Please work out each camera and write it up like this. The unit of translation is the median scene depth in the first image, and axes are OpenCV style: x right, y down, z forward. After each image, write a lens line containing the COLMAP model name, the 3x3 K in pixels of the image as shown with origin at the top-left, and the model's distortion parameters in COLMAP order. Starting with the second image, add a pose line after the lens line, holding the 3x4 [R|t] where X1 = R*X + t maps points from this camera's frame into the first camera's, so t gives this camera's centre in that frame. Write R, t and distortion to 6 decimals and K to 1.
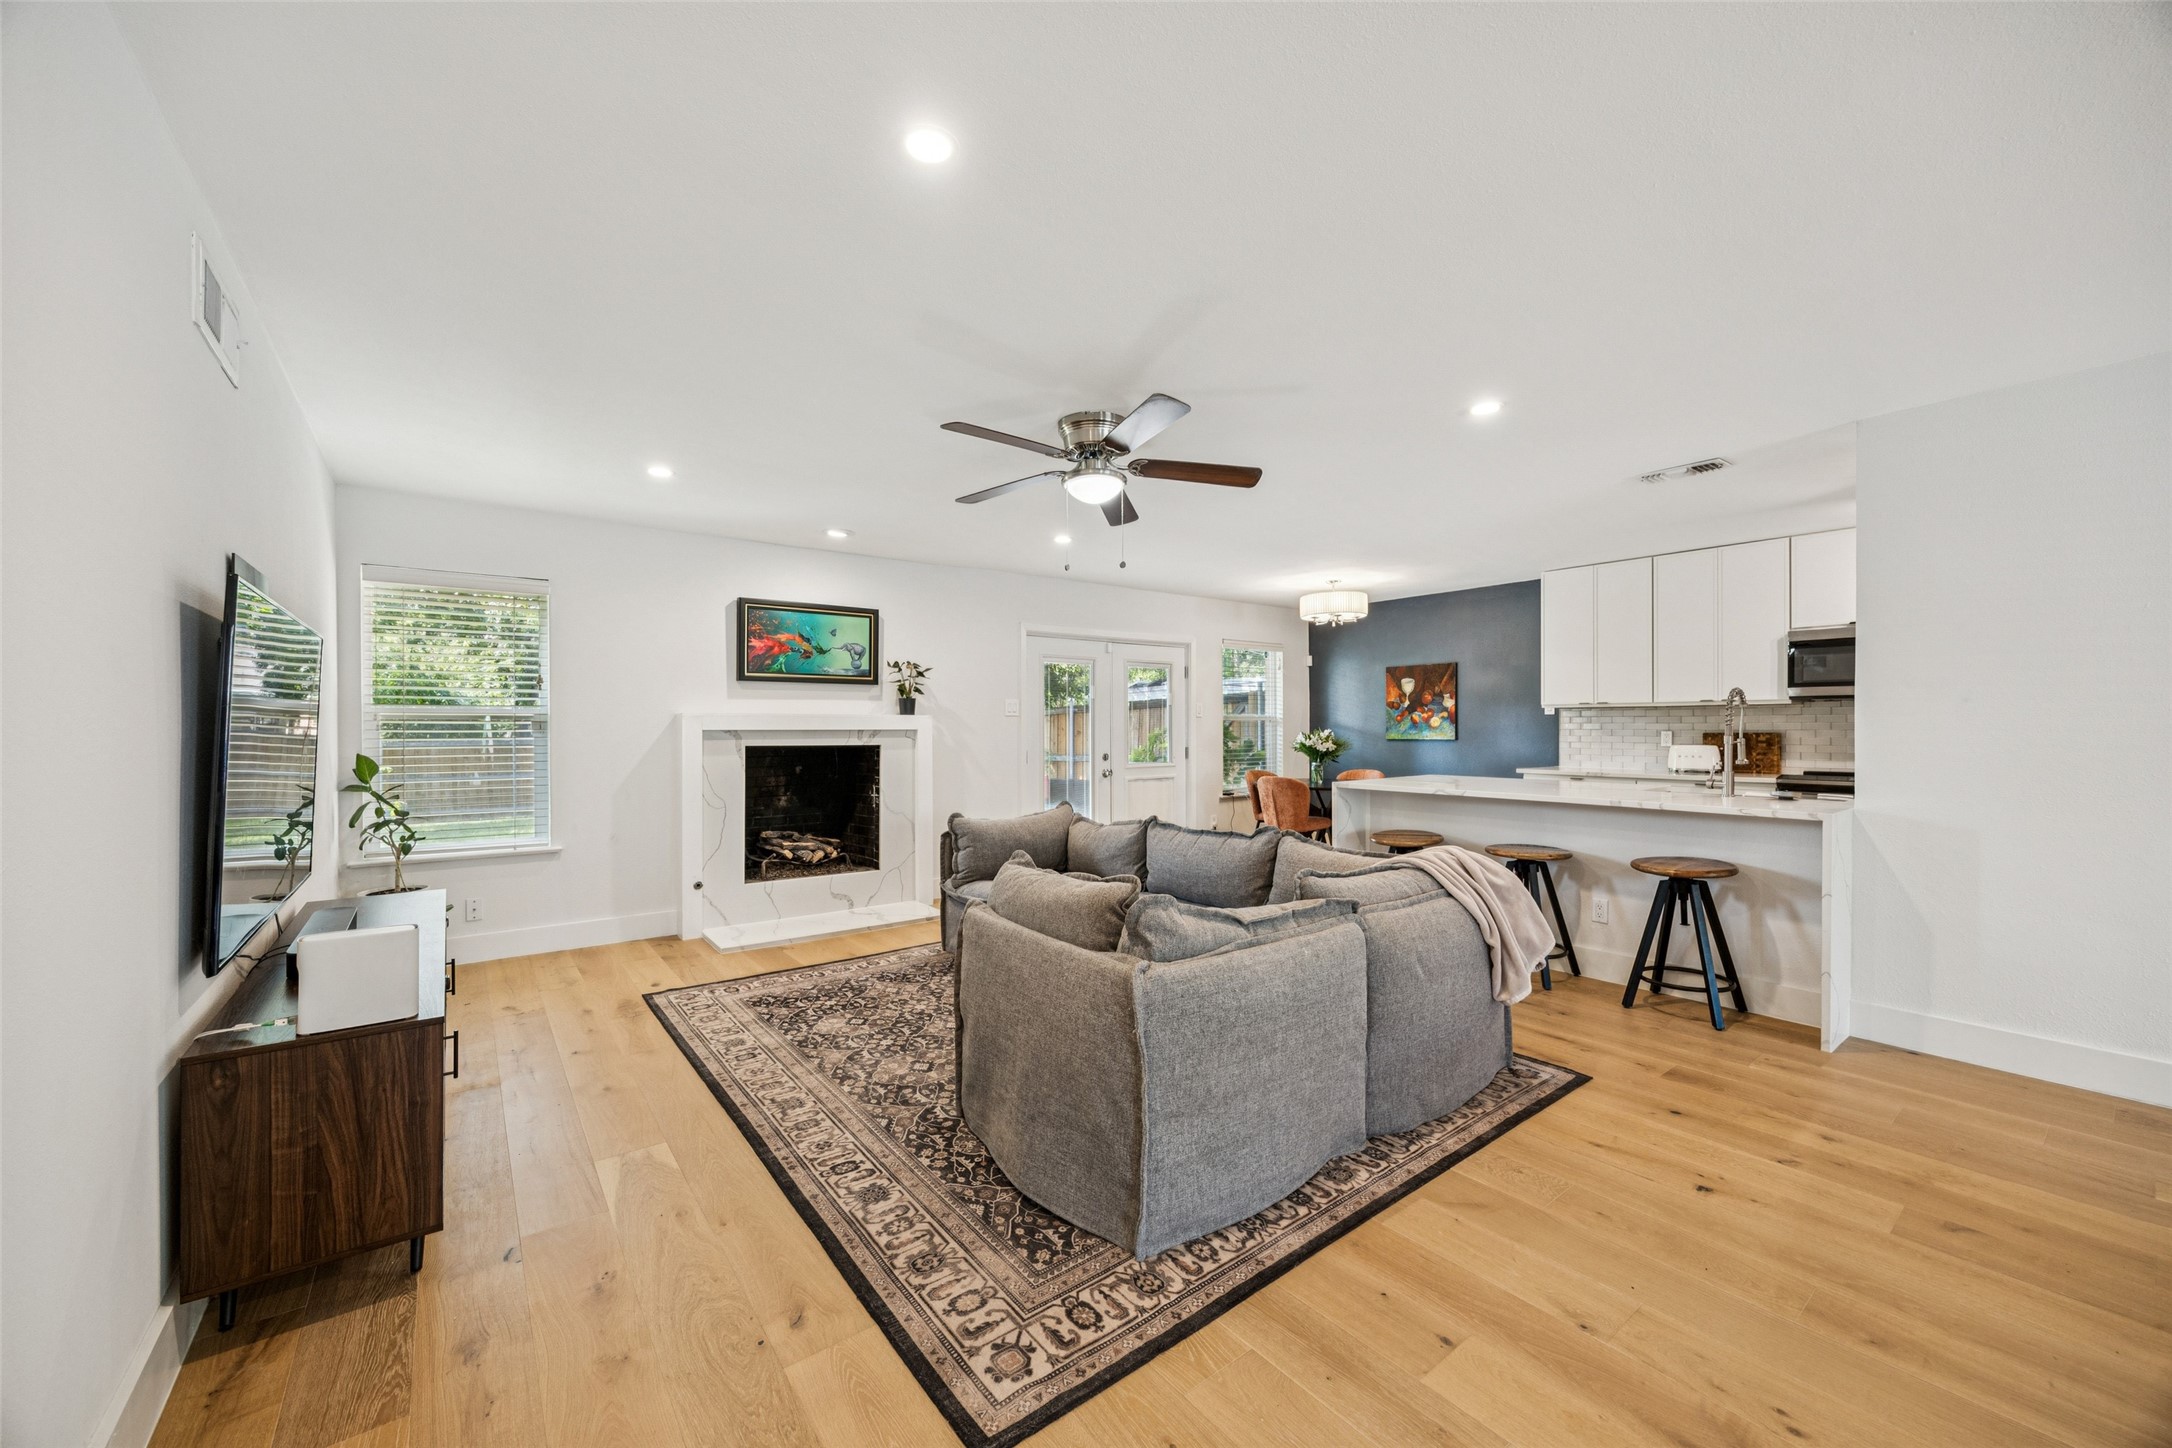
lens RADIAL K [[824.6, 0, 1080.1], [0, 824.6, 721.9], [0, 0, 1]] dist [-0.002639, -0.000349]
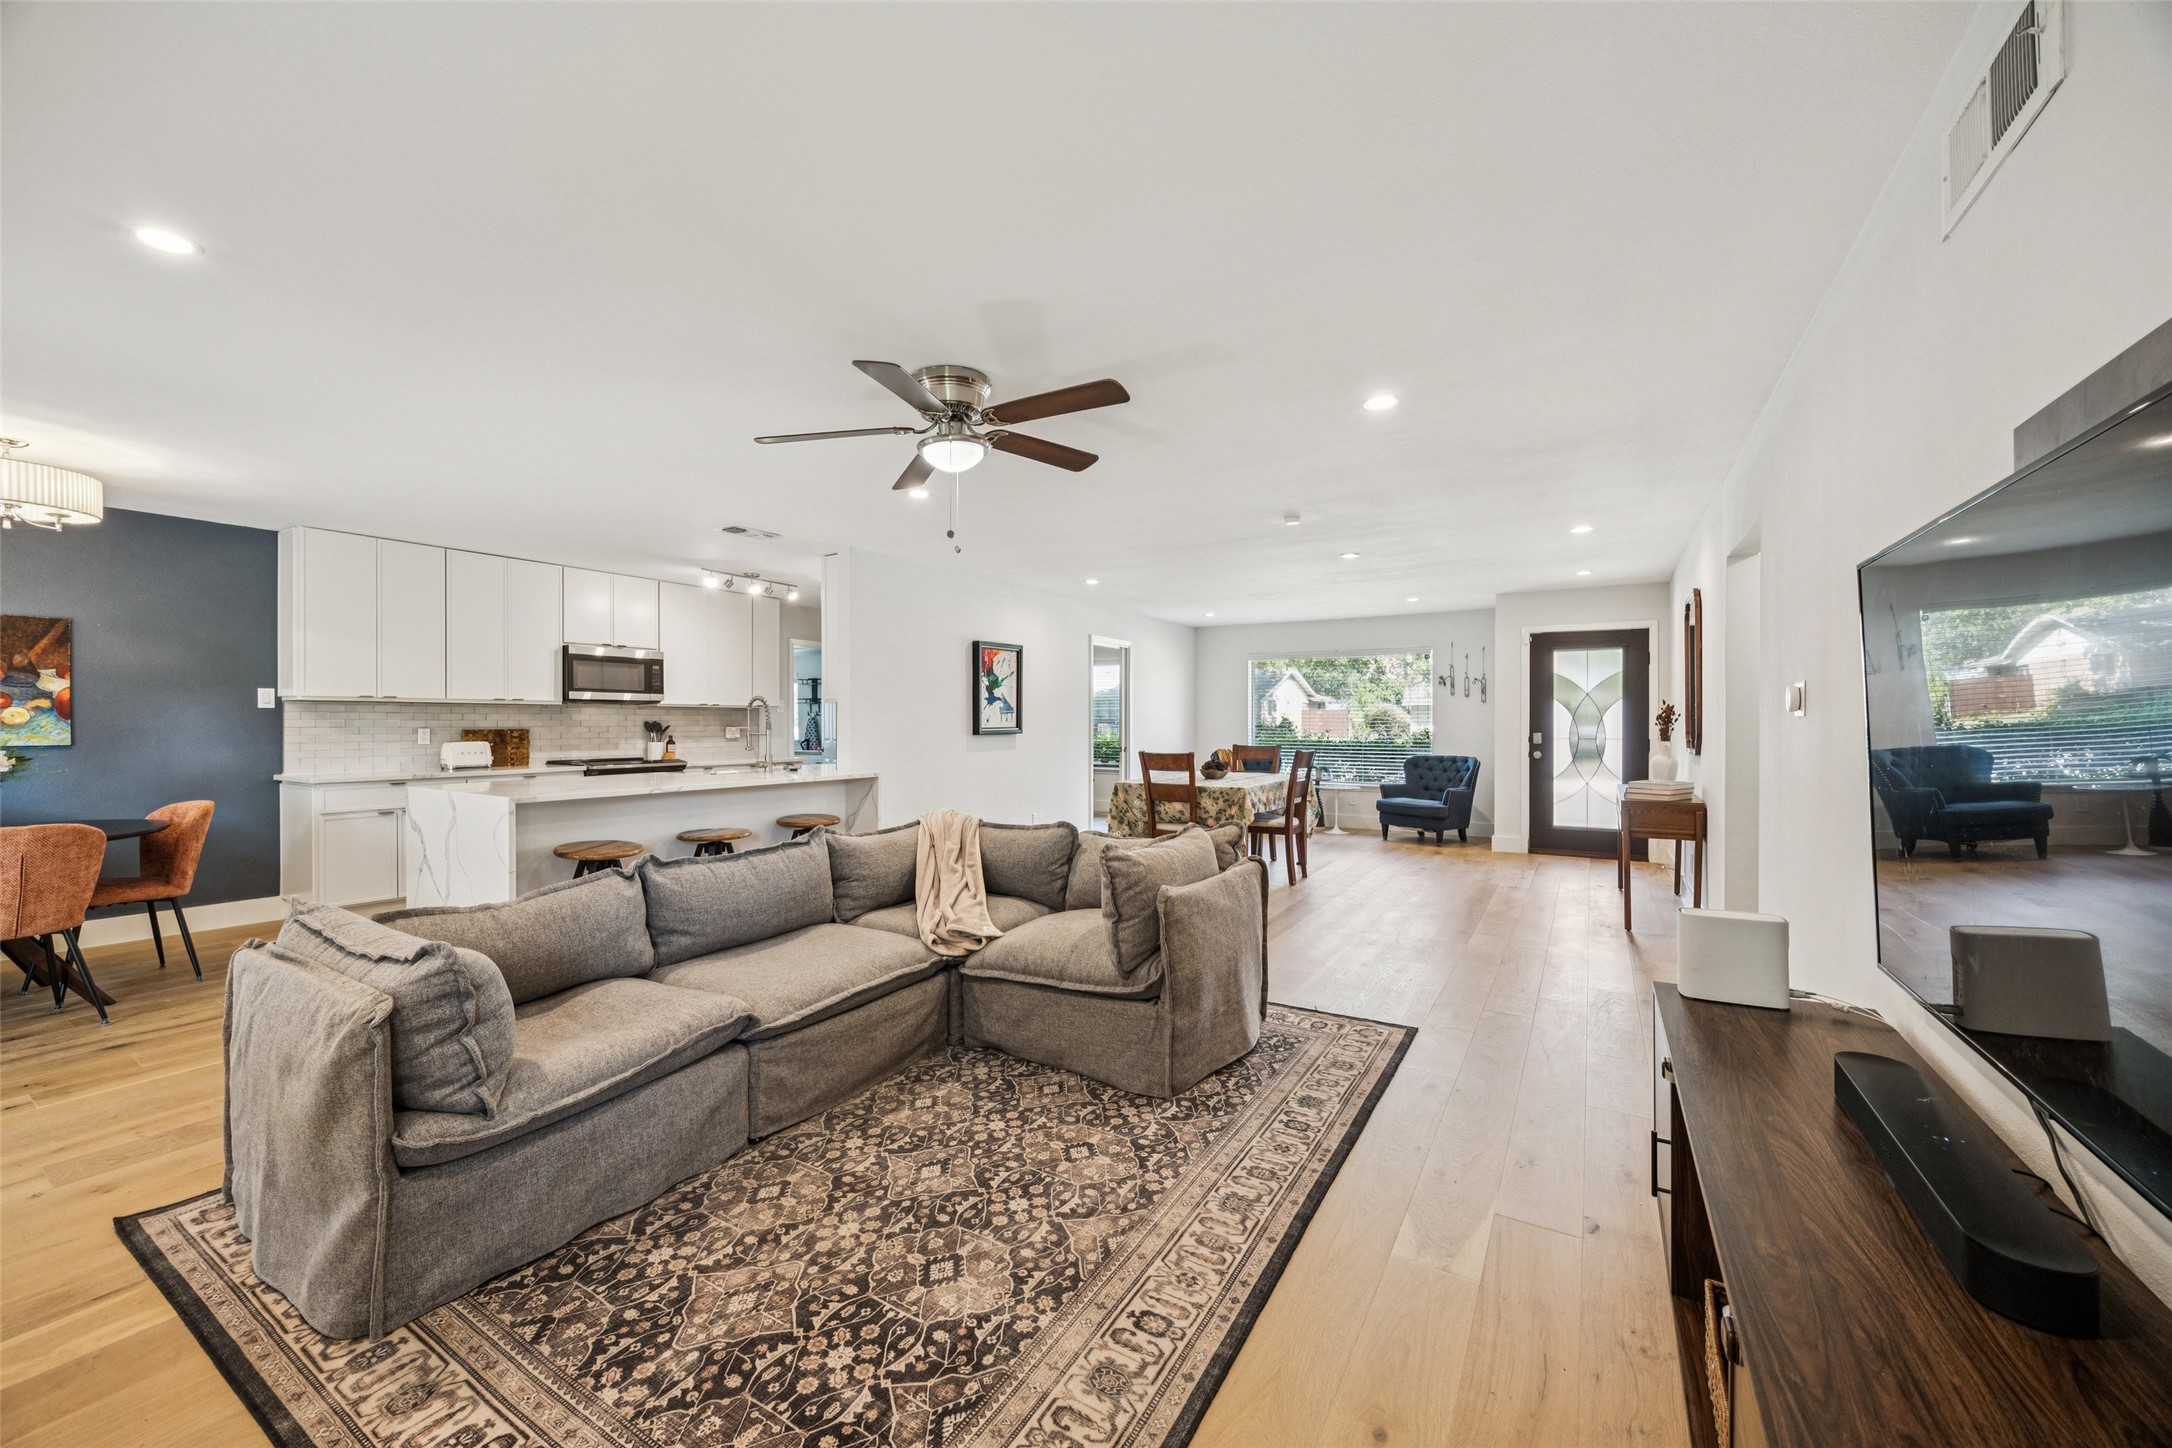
lens RADIAL K [[824.6, 0, 1080.1], [0, 824.6, 721.9], [0, 0, 1]] dist [-0.002639, -0.000349]
pose [[-0.356068, 0.003360, 0.934454, -0.699439], [-0.003322, 0.999983, -0.004861, 0.008669], [-0.934454, -0.004836, -0.356051, 0.965309]]
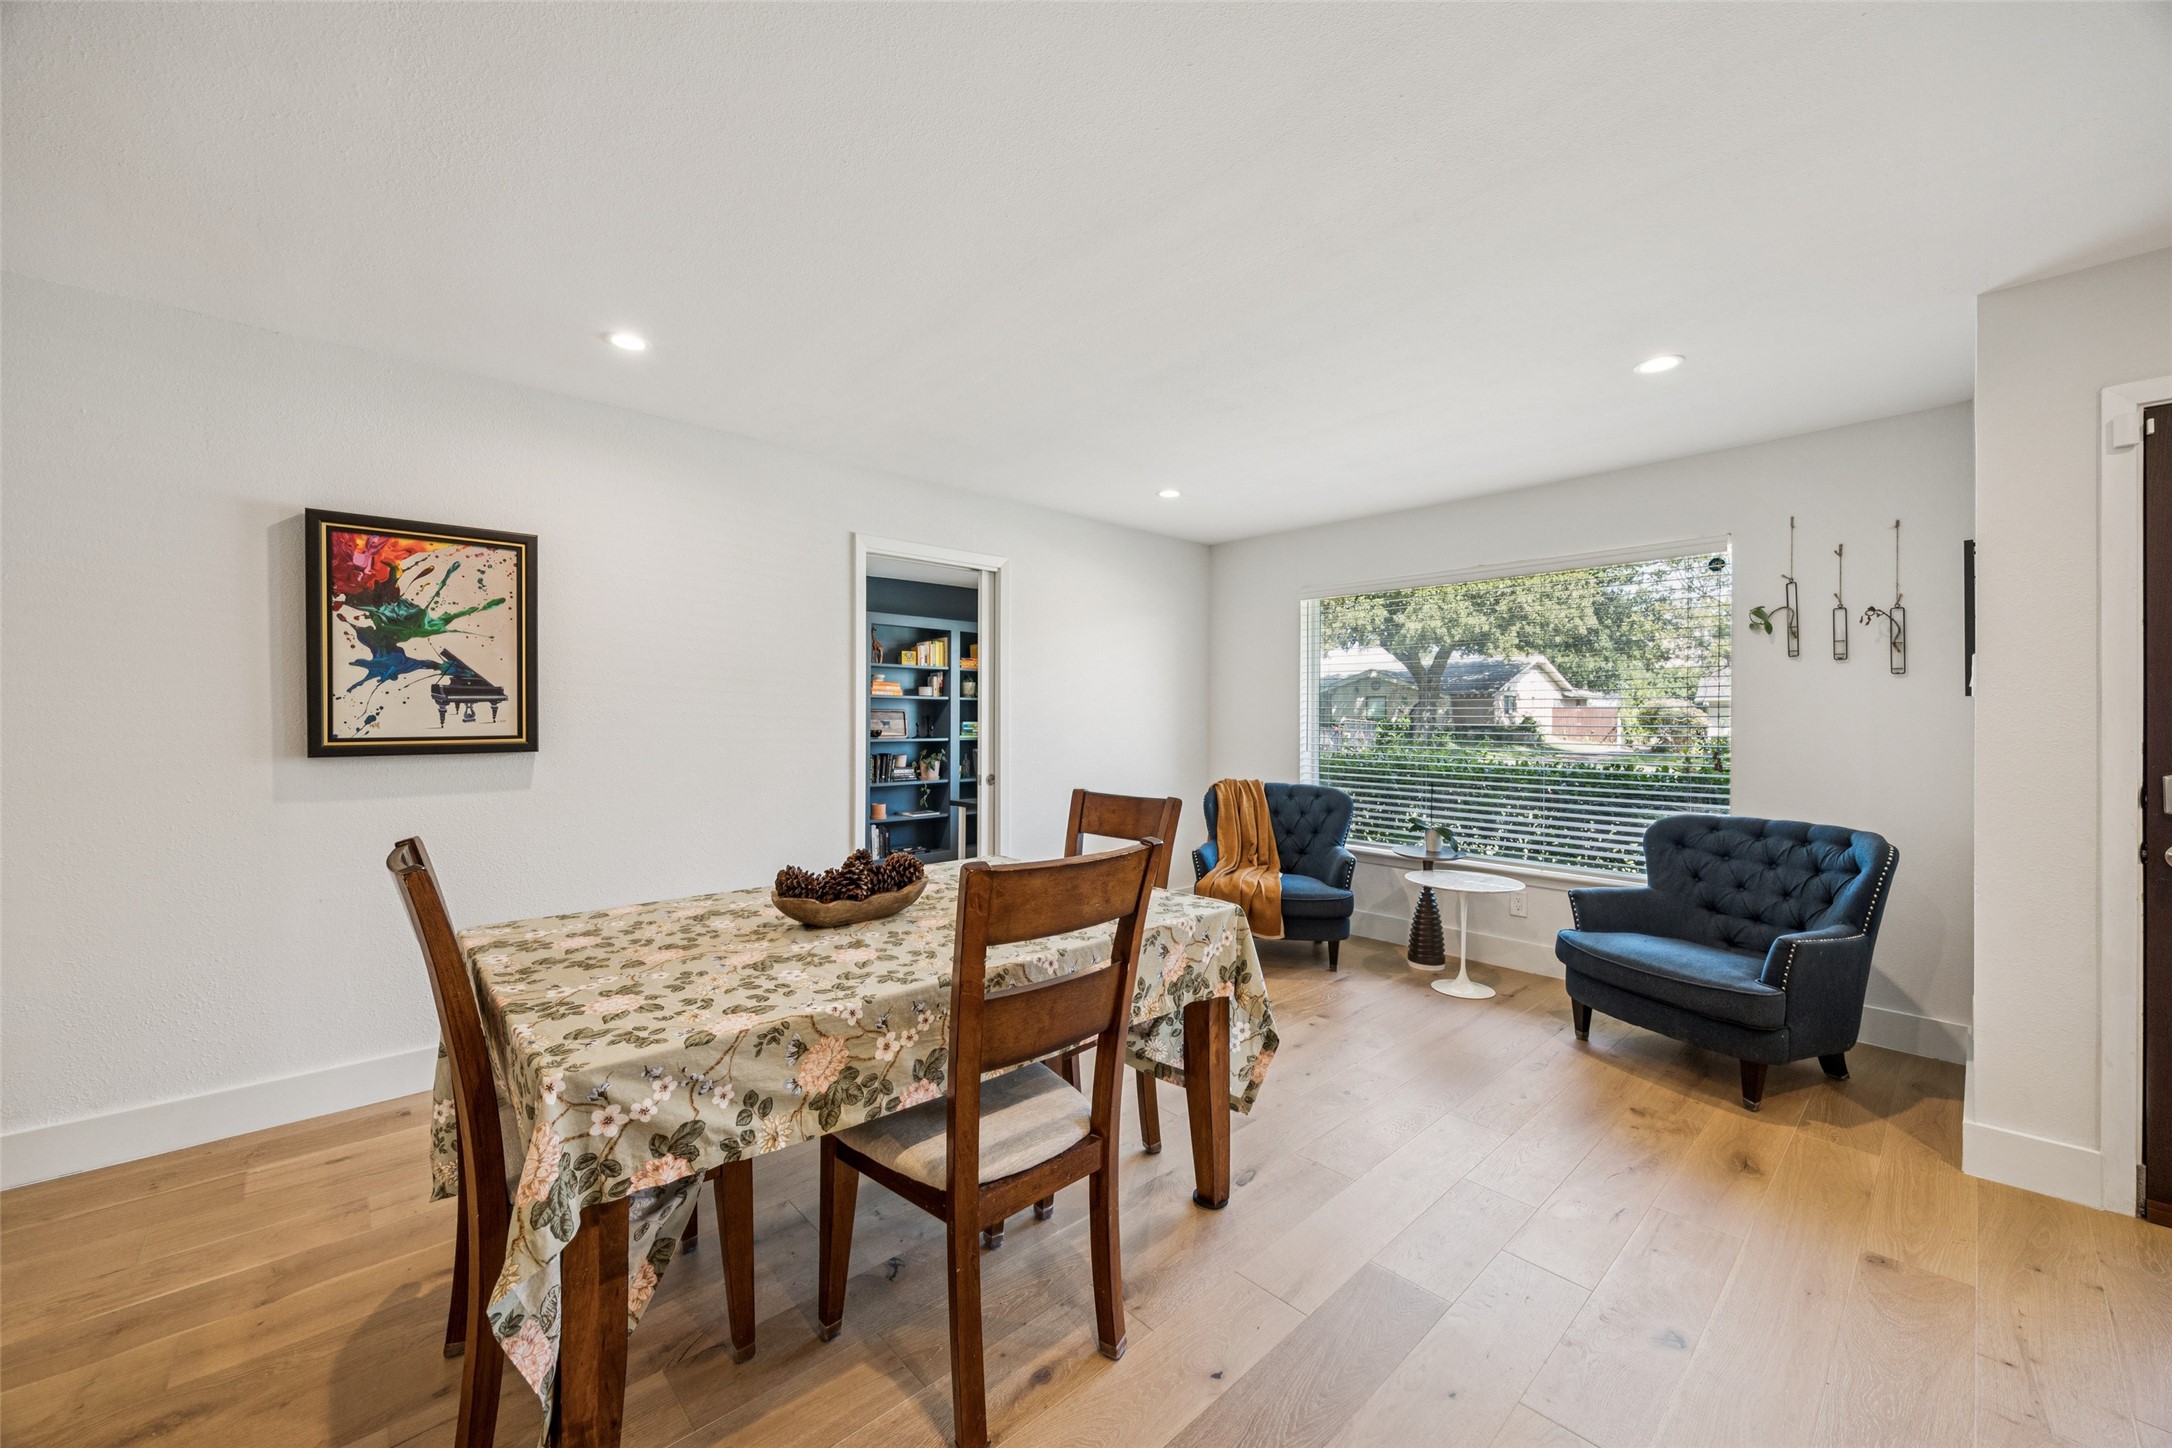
lens RADIAL K [[820.0, 0, 1081.6], [0, 820.0, 712.8], [0, 0, 1]] dist [-0.002042, -0.000290]
pose [[-0.086349, 0.012162, 0.996191, 0.277623], [-0.008357, 0.999881, -0.012932, -0.003526], [-0.996230, -0.009442, -0.086237, 0.004783]]
